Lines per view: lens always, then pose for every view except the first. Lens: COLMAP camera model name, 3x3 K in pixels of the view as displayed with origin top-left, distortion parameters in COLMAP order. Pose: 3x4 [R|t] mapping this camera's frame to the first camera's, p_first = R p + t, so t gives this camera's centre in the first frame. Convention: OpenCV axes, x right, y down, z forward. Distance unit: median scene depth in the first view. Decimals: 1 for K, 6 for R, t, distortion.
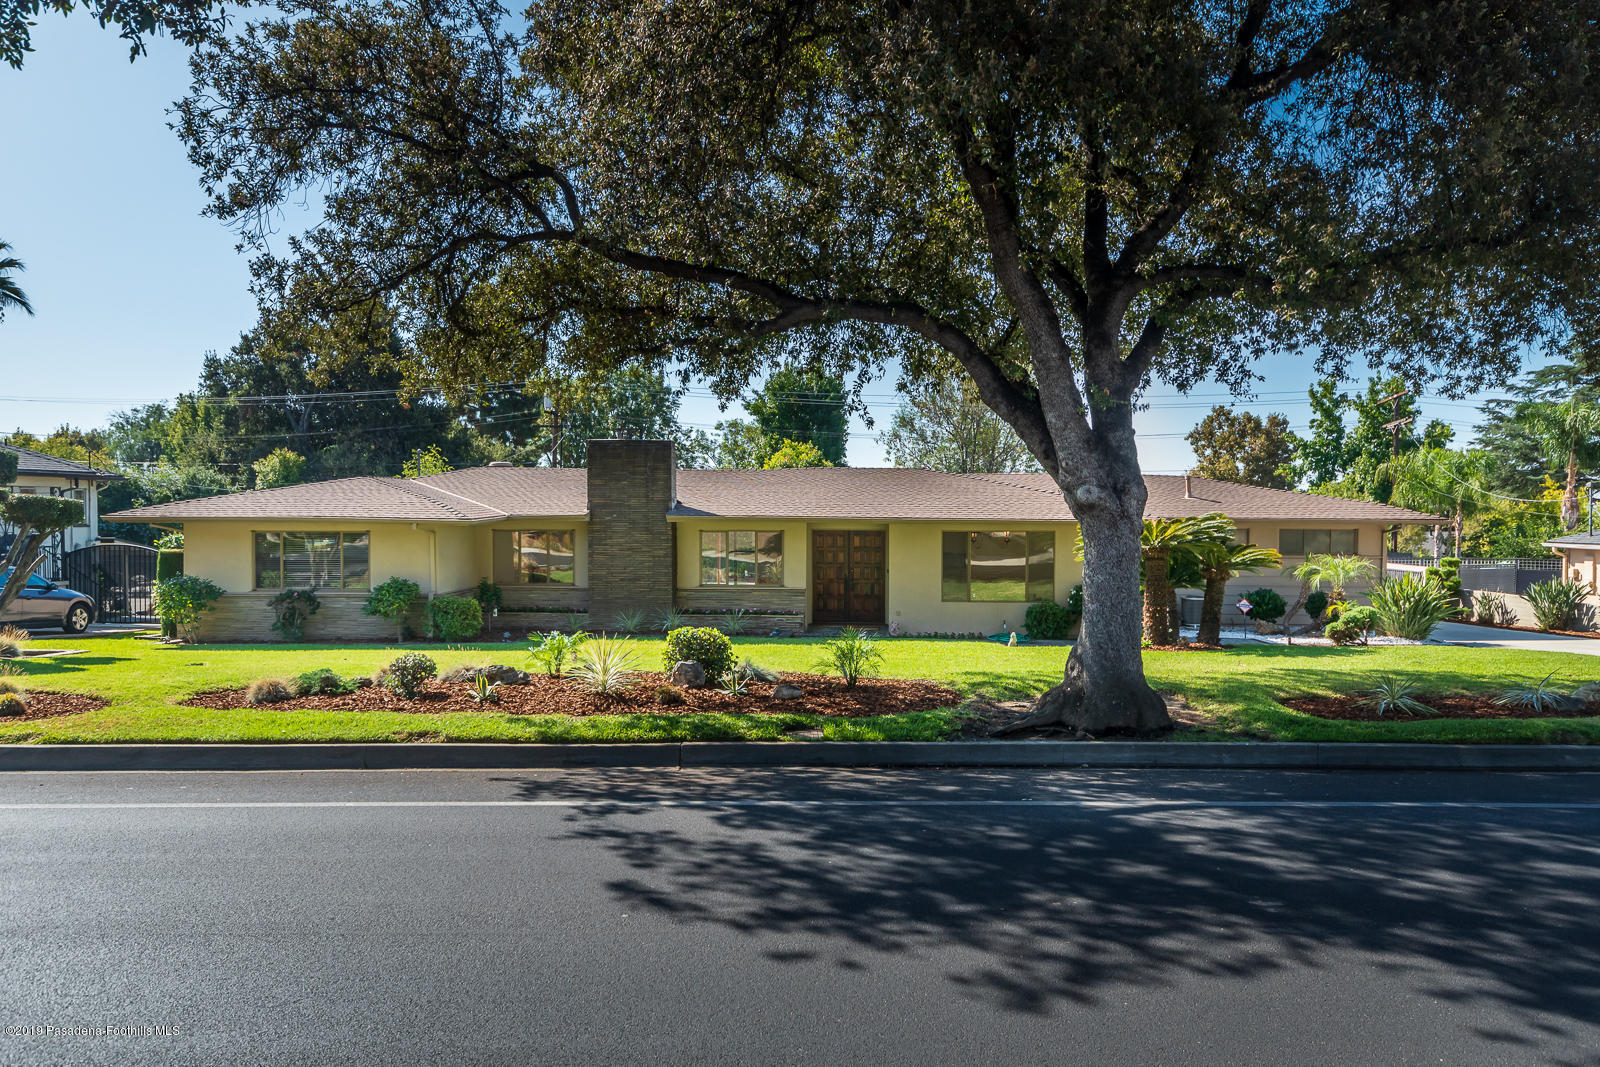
lens RADIAL K [[1103.3, 0, 800.0], [0, 1103.3, 533.5], [0, 0, 1]] dist [0.009686, 0.005317]
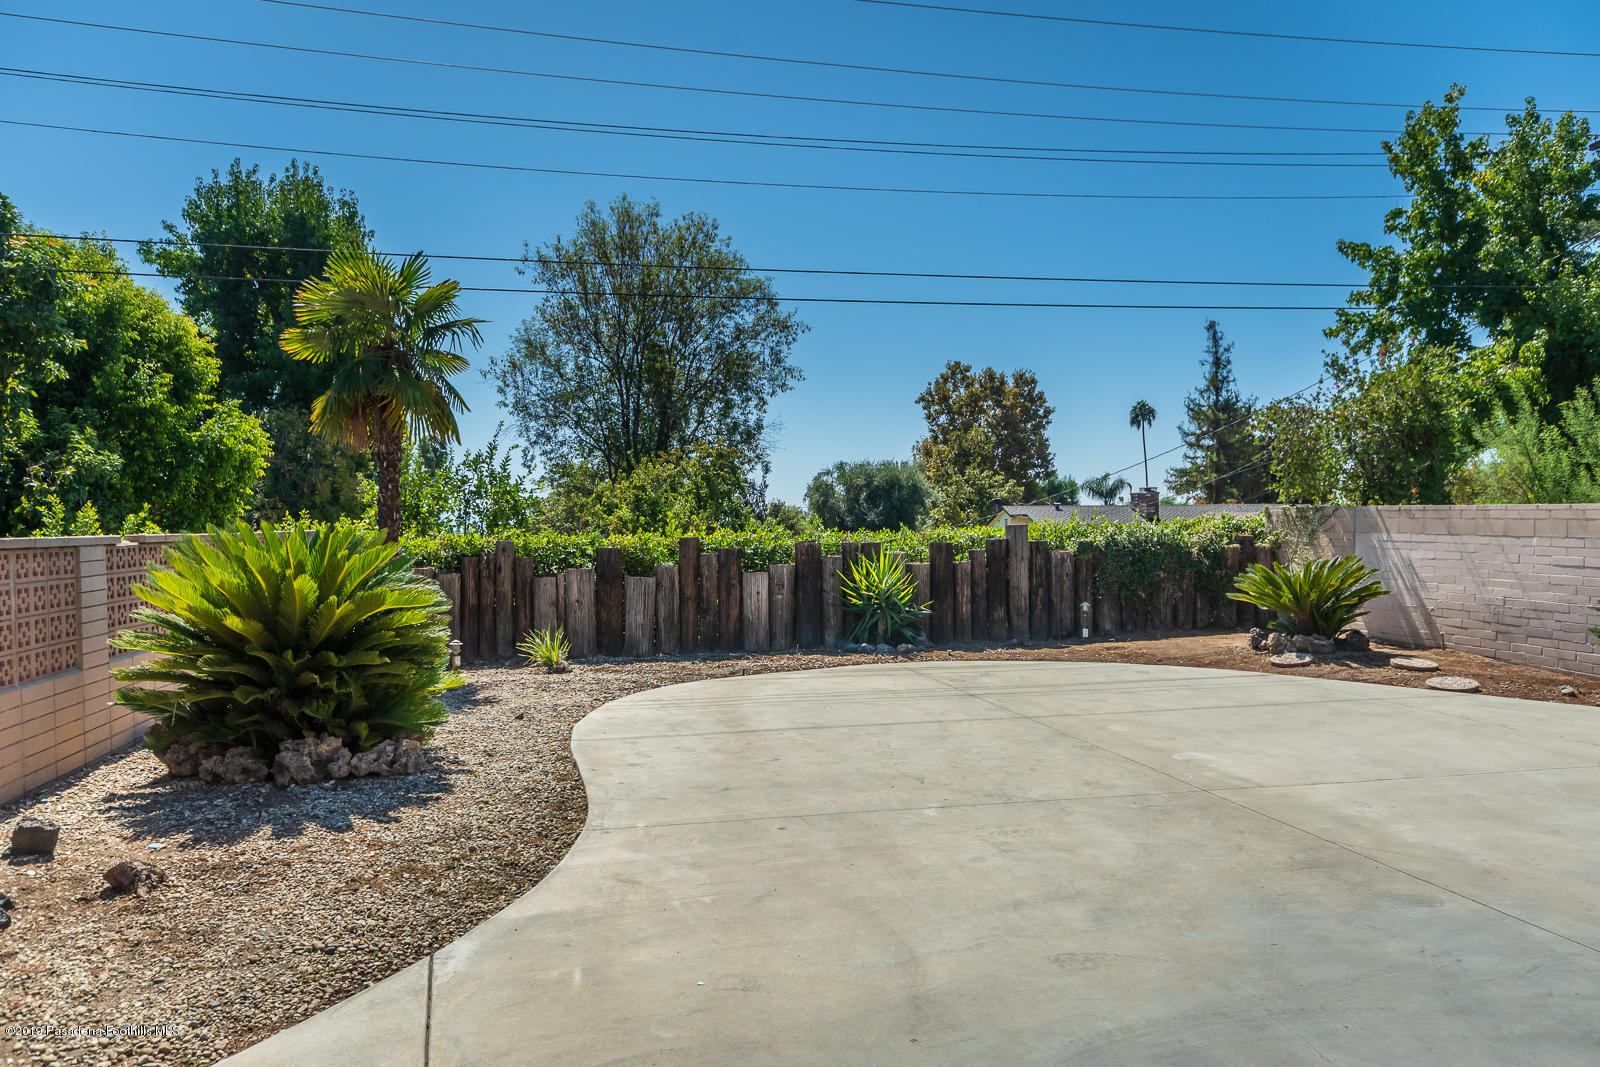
lens RADIAL K [[1103.3, 0, 800.0], [0, 1103.3, 533.5], [0, 0, 1]] dist [0.009686, 0.005317]
pose [[0.962813, -0.016770, 0.269646, 0.180094], [0.016616, 0.999858, 0.002853, 0.018556], [-0.269656, 0.001734, 0.962955, 0.882561]]
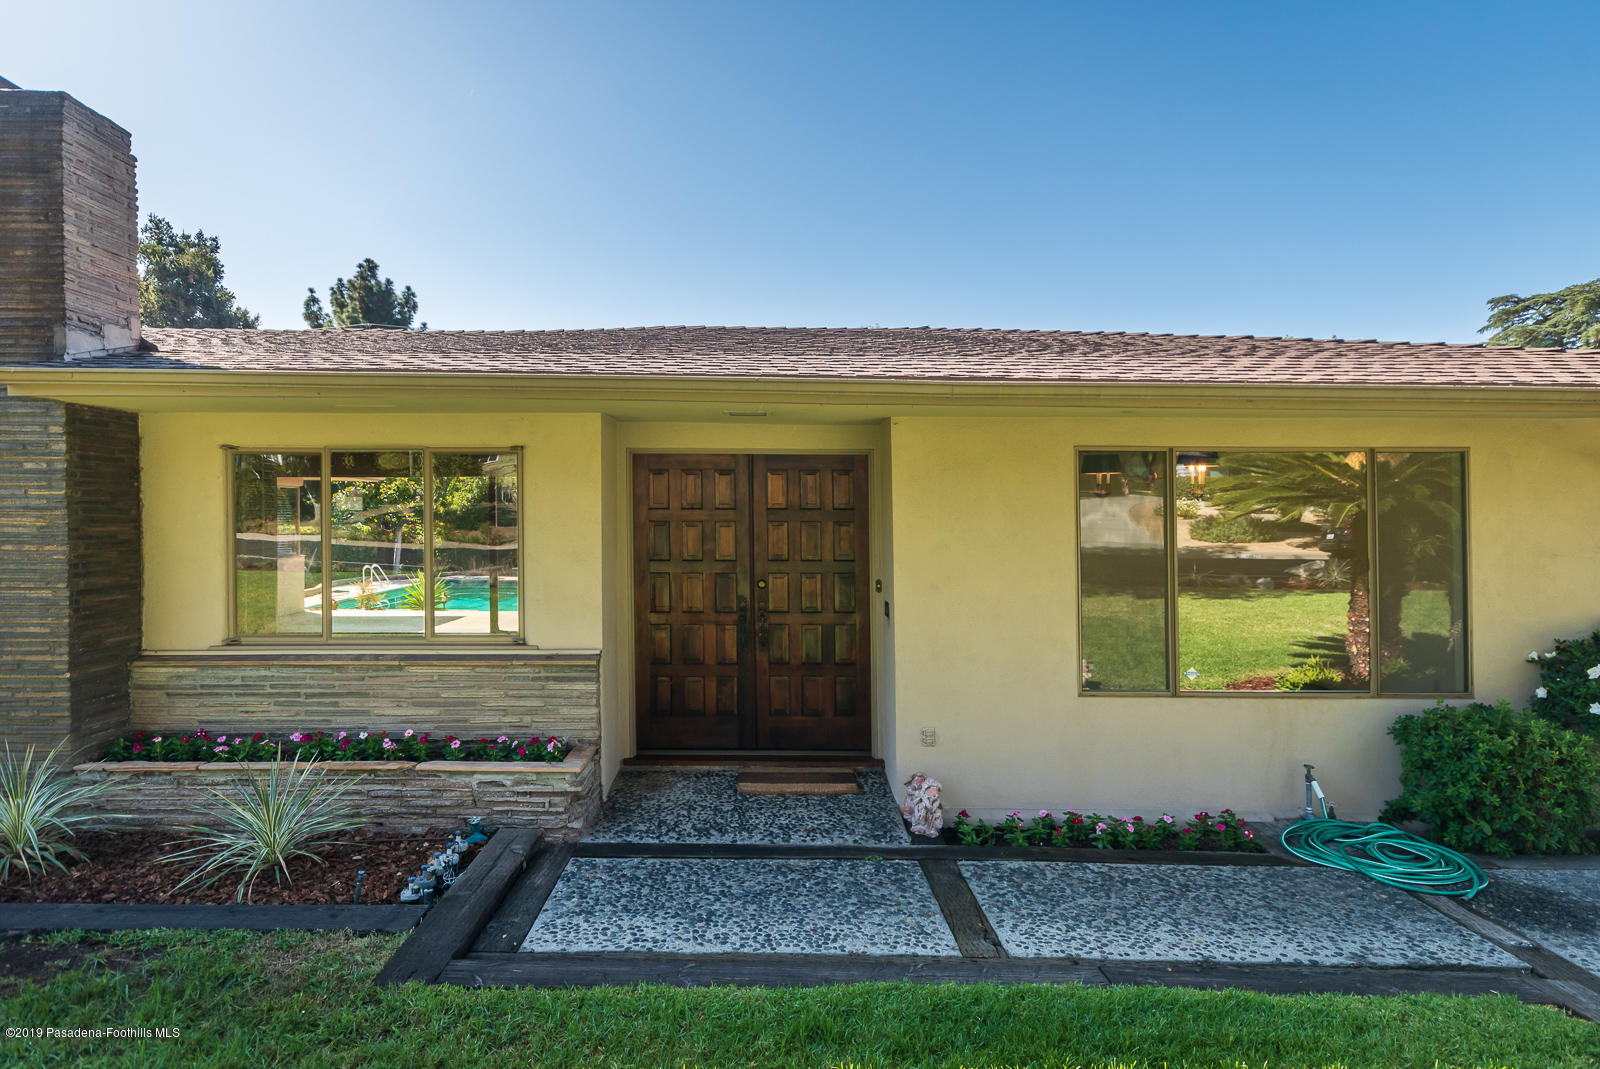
lens RADIAL K [[891.8, 0, 762.3], [0, 891.8, 525.2], [0, 0, 1]] dist [0.001467, 0.000732]
pose [[0.997900, -0.000712, 0.064772, 0.016728], [0.000766, 0.999999, -0.000815, 0.009439], [-0.064772, 0.000863, 0.997900, 0.407709]]
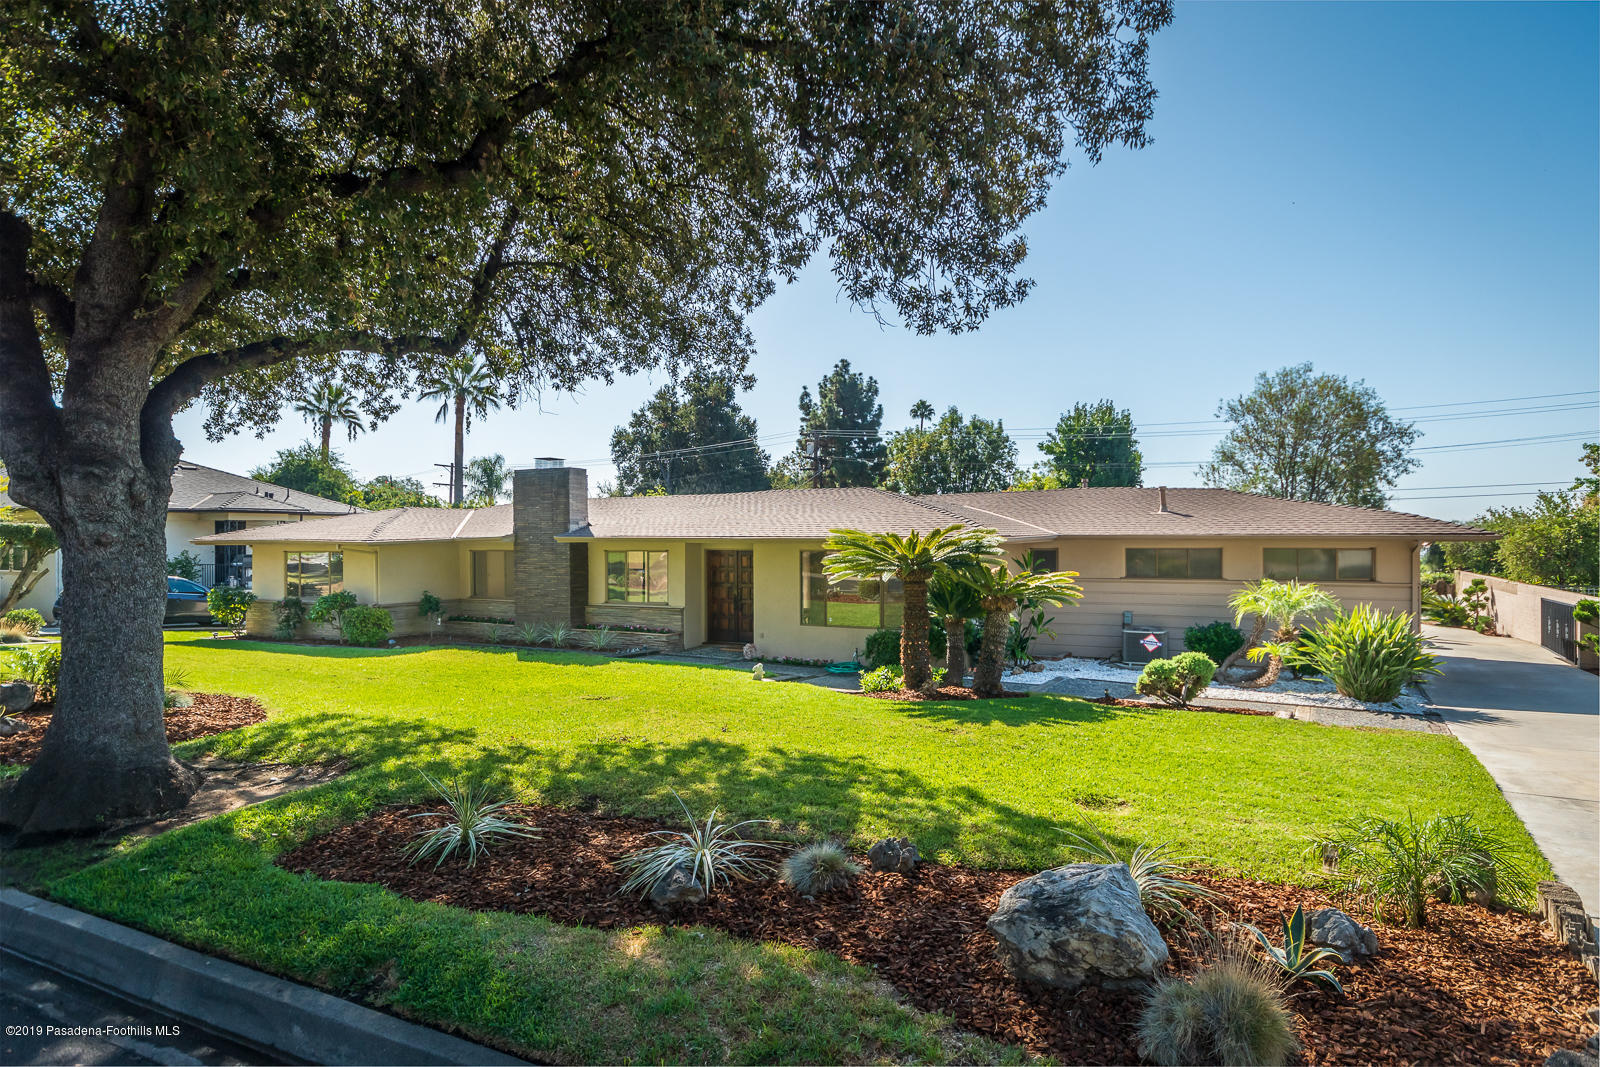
lens RADIAL K [[865.6, 0, 823.8], [0, 865.6, 531.1], [0, 0, 1]] dist [0.007032, 0.000351]
pose [[0.906810, -0.011451, -0.421384, 0.240314], [-0.002522, 0.999466, -0.032588, 0.003177], [0.421532, 0.030614, 0.906297, 0.178239]]
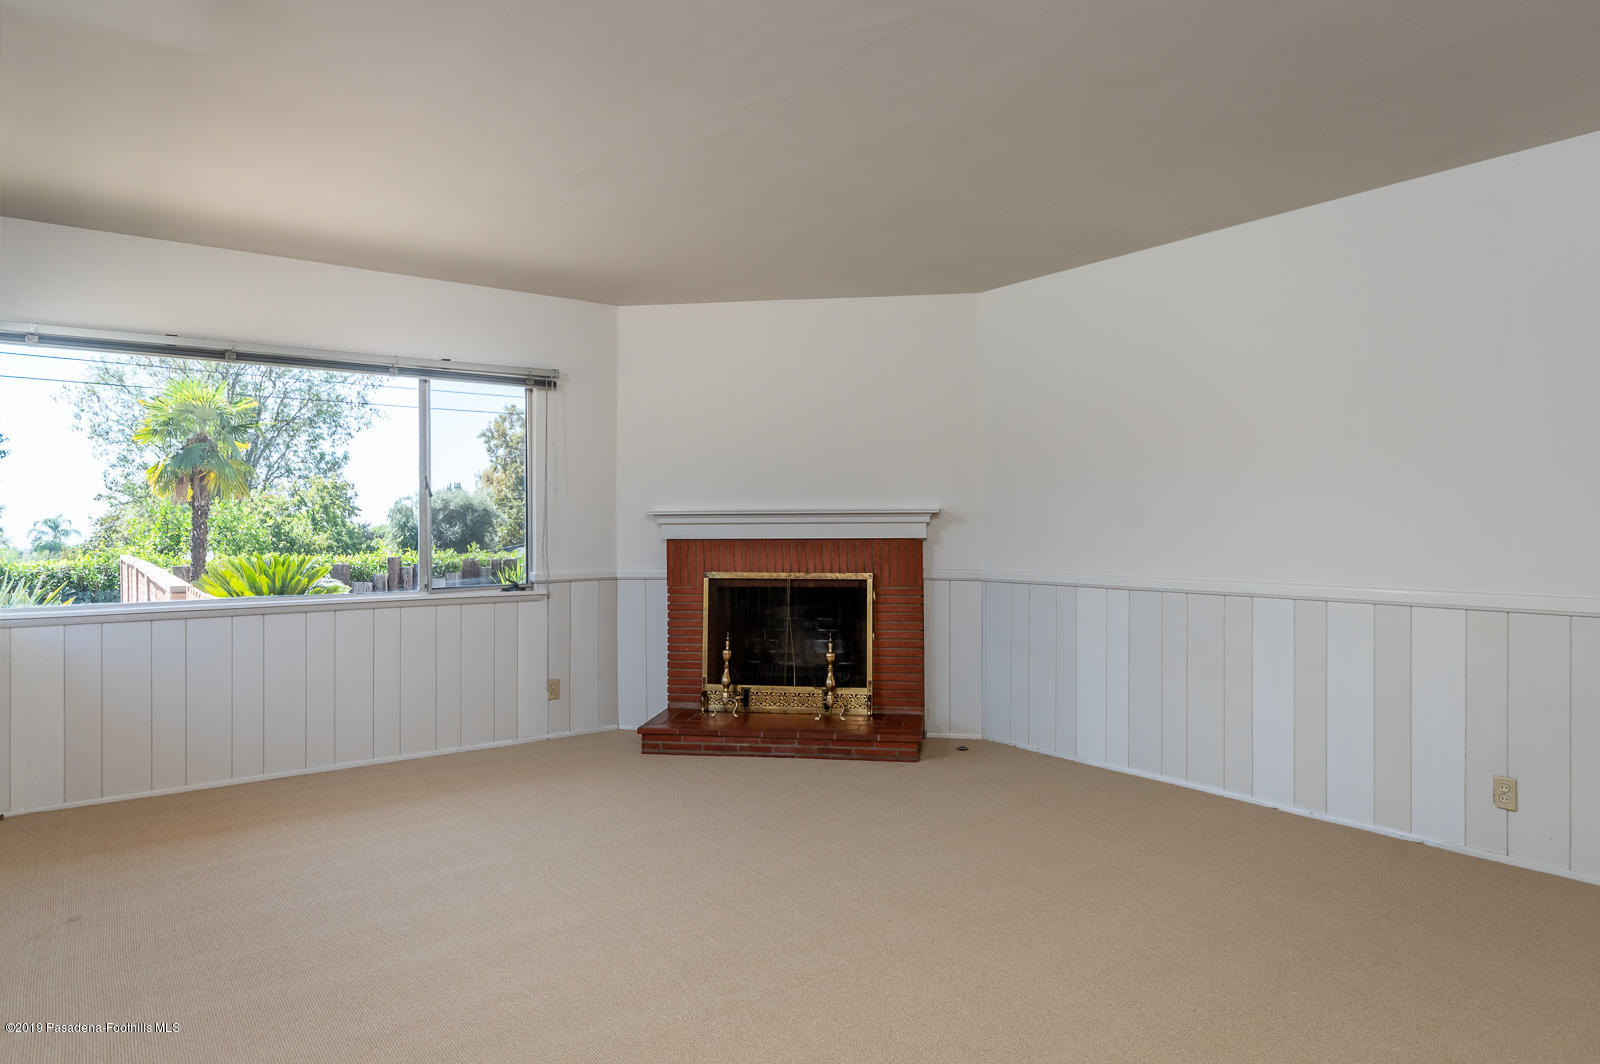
lens RADIAL K [[933.9, 0, 800.0], [0, 933.9, 532.0], [0, 0, 1]] dist [0.005762, 0.001287]
pose [[0.750482, -0.011075, 0.660798, 0.083201], [0.017739, 0.999837, -0.003388, 0.012827], [-0.660653, 0.014265, 0.750556, 0.735238]]
